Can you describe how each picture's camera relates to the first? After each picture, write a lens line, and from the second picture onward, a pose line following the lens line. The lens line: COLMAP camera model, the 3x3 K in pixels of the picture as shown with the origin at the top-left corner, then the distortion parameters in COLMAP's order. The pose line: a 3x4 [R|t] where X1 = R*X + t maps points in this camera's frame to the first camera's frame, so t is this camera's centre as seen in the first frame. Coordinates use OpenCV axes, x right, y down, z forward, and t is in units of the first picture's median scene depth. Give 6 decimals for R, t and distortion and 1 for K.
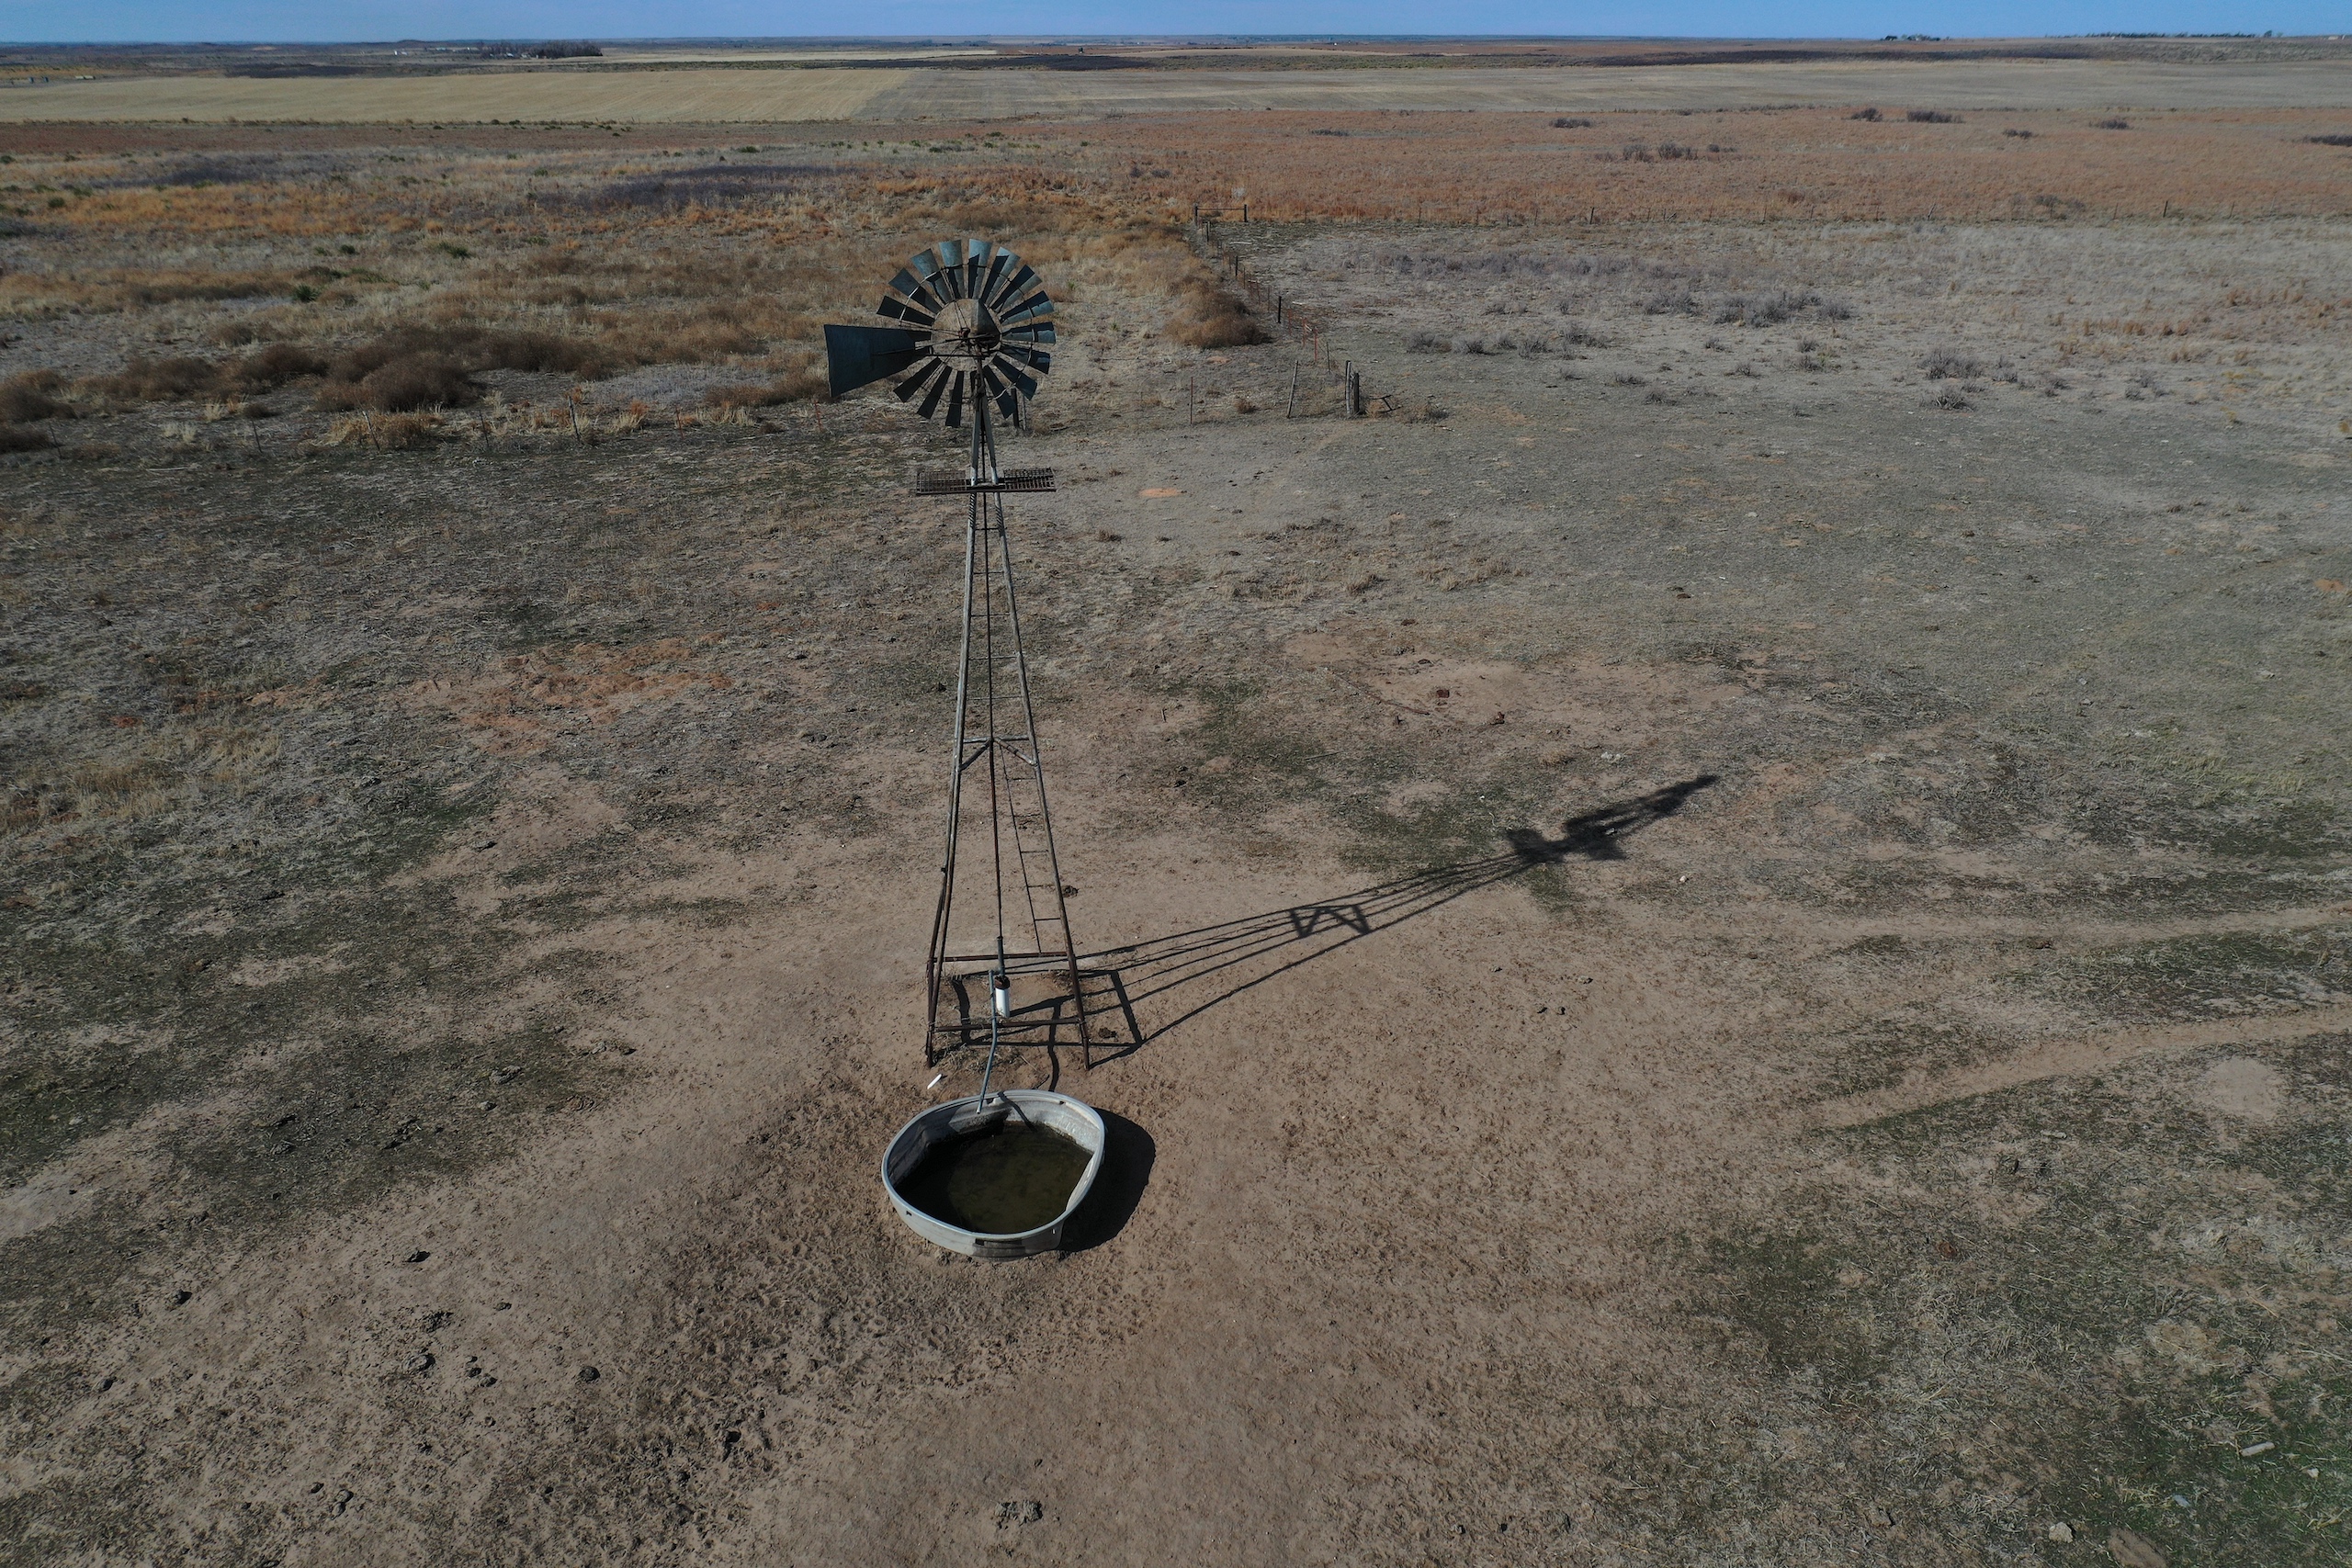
lens RADIAL K [[1822.1, 0, 1179.8], [0, 1822.1, 779.3], [0, 0, 1]] dist [-0.006959, -0.008146]
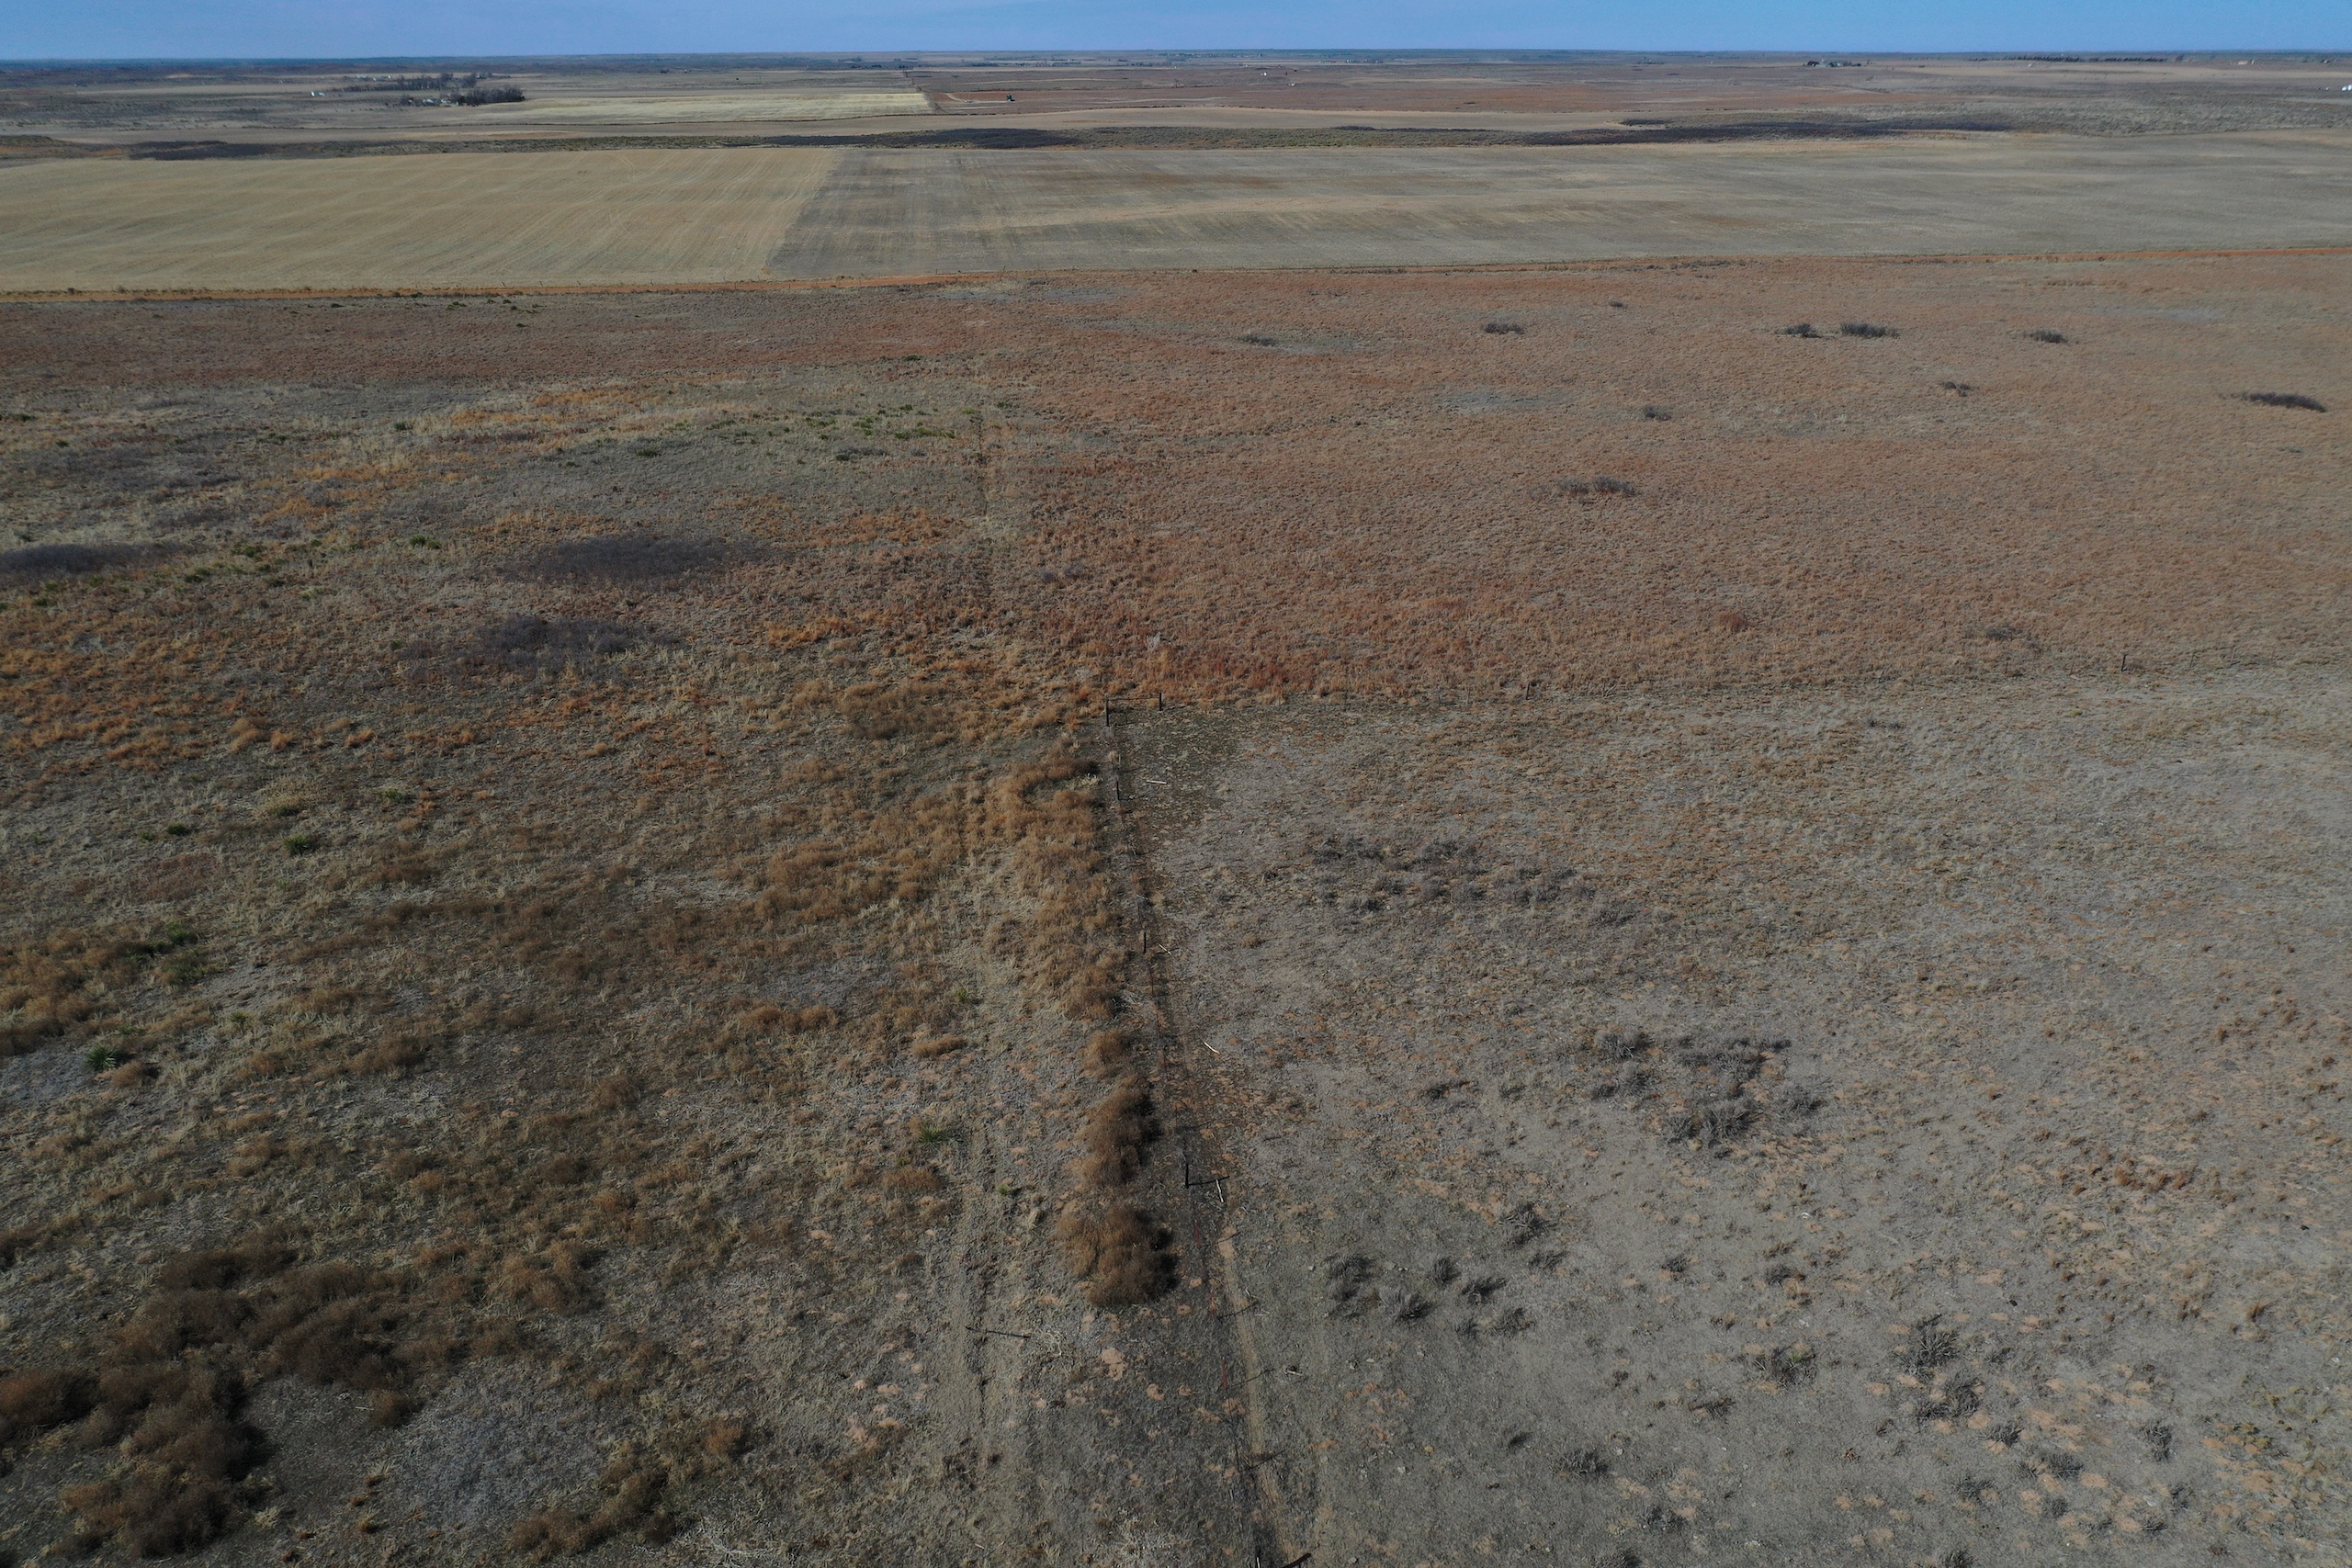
lens RADIAL K [[1822.1, 0, 1177.3], [0, 1822.1, 772.0], [0, 0, 1]] dist [-0.006959, -0.008146]
pose [[0.999427, -0.009724, 0.032434, 0.076784], [0.009934, 0.999931, -0.006326, -1.514602], [-0.032370, 0.006644, 0.999454, 0.355030]]
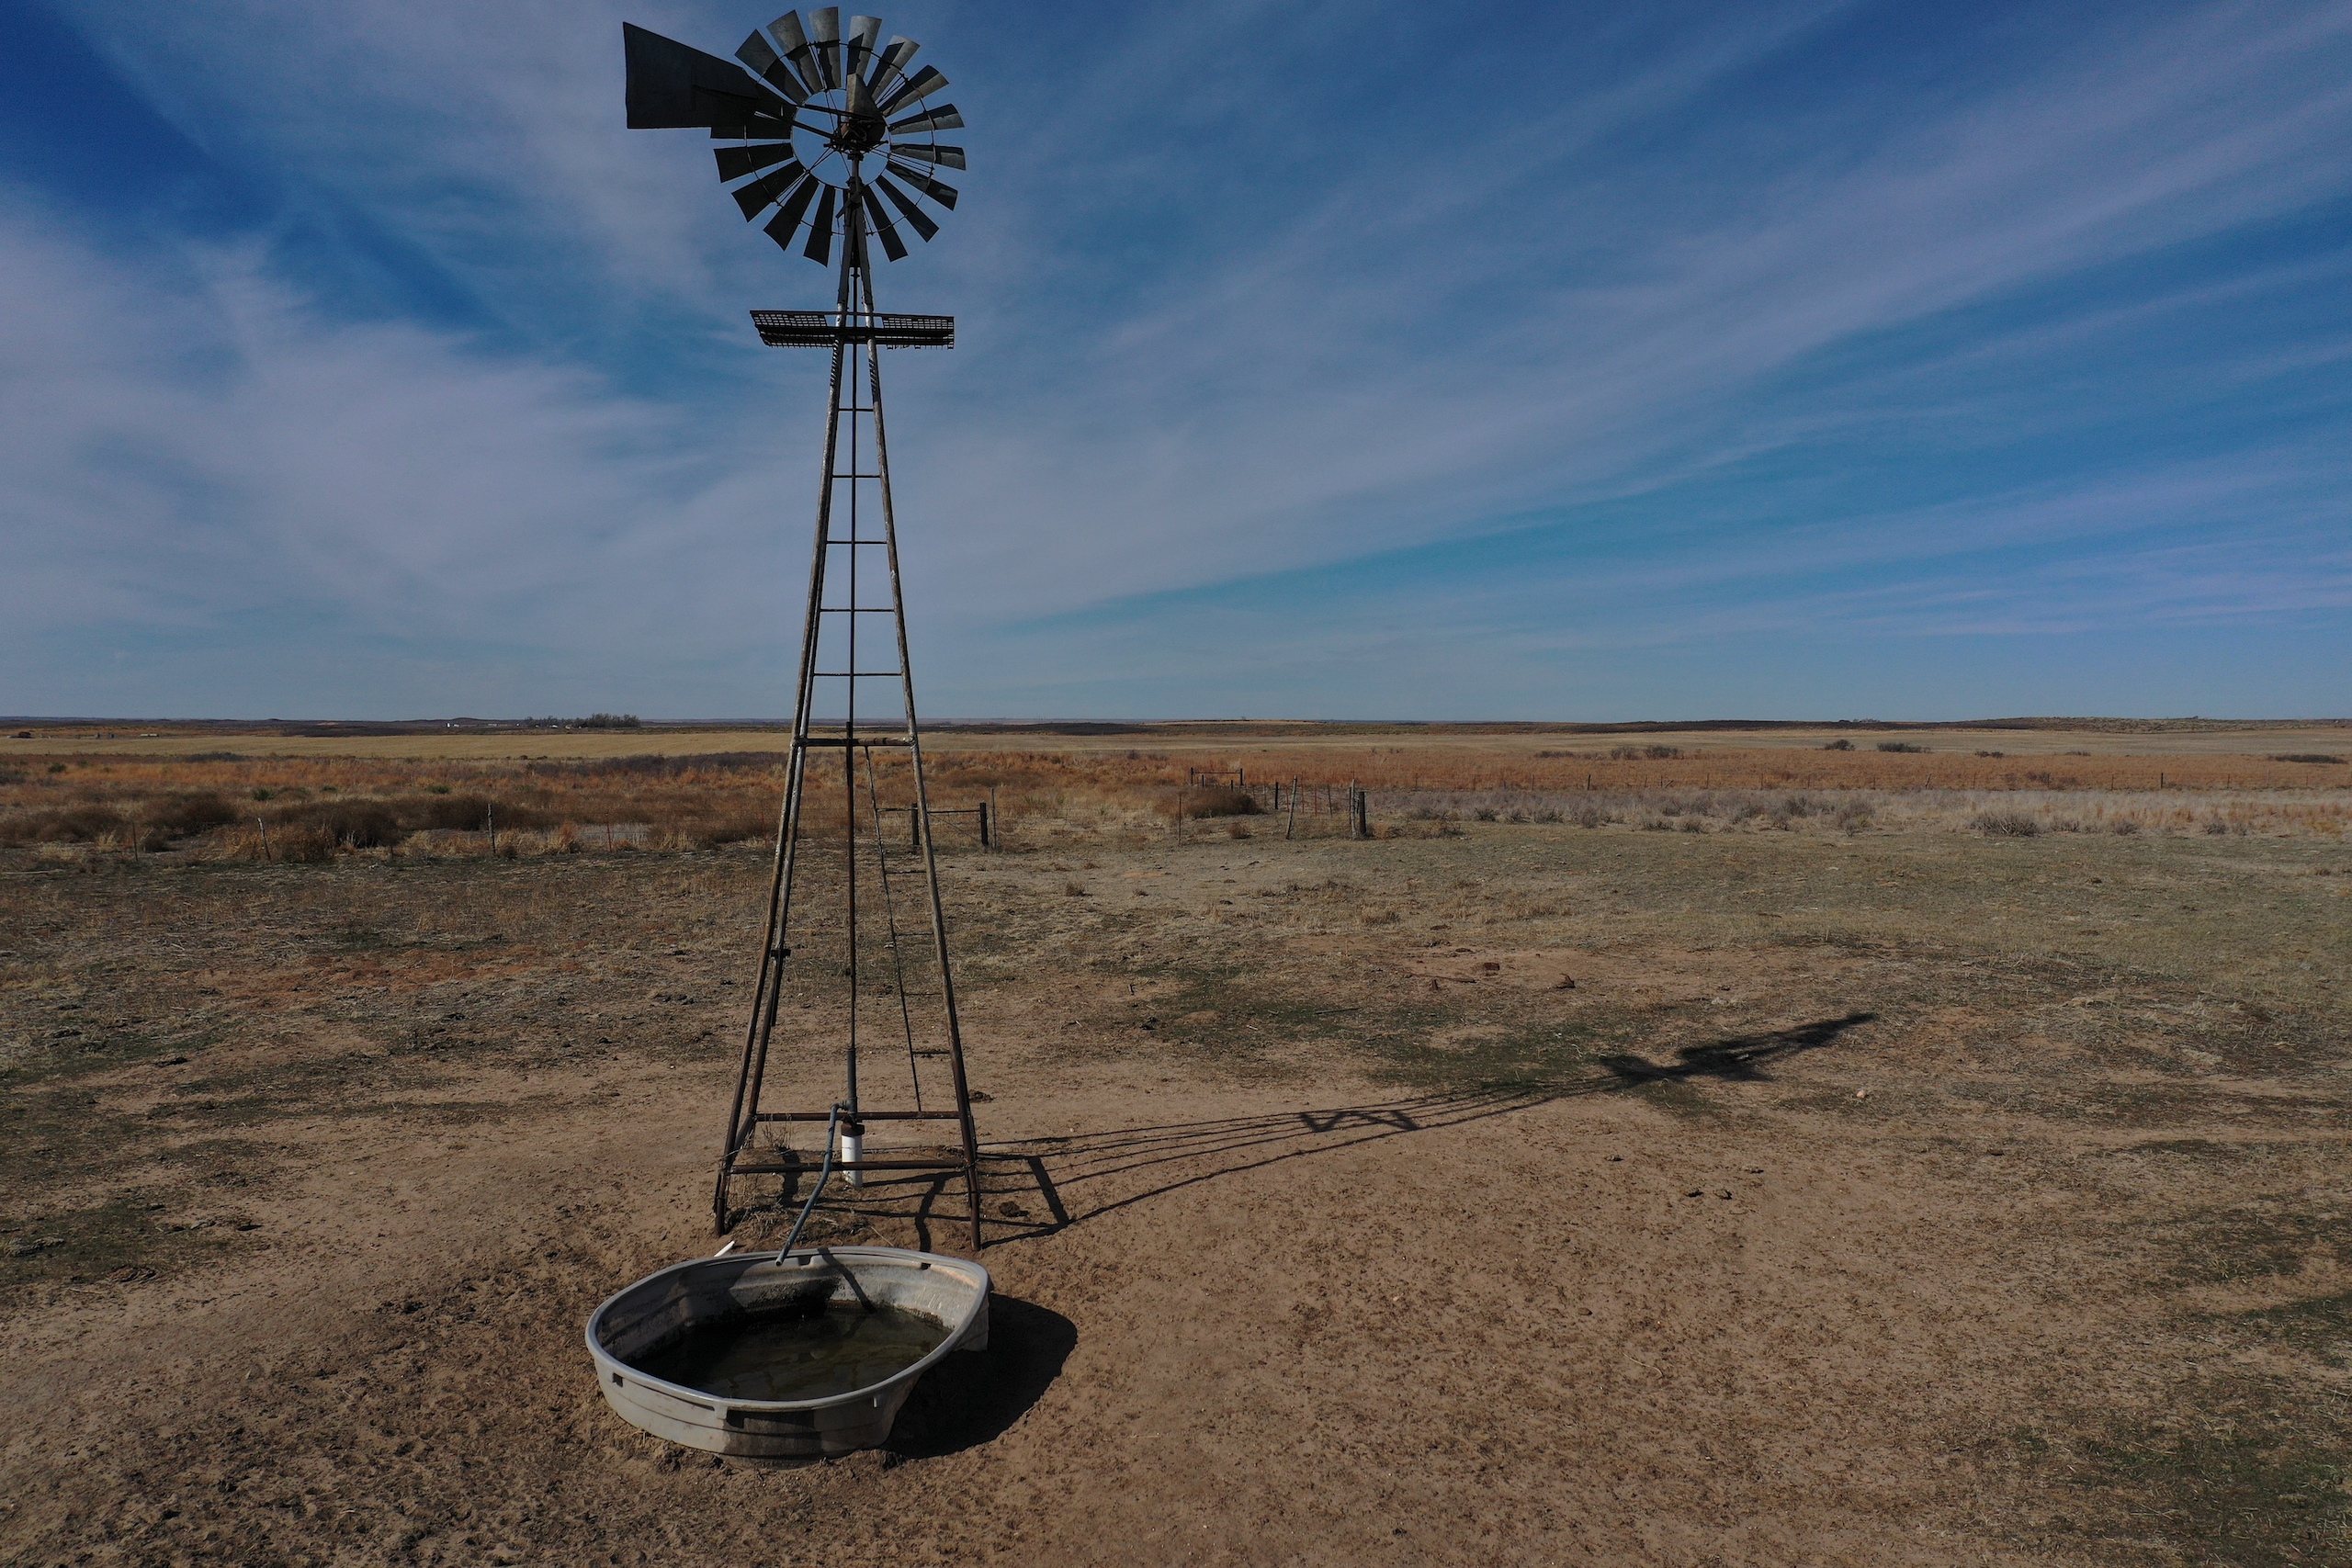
lens RADIAL K [[1822.1, 0, 1177.9], [0, 1822.1, 795.8], [0, 0, 1]] dist [-0.006959, -0.008146]
pose [[0.999987, 0.004774, -0.001959, 0.018428], [-0.005156, 0.939885, -0.341451, 0.229966], [0.000211, 0.341457, 0.939897, 0.374968]]
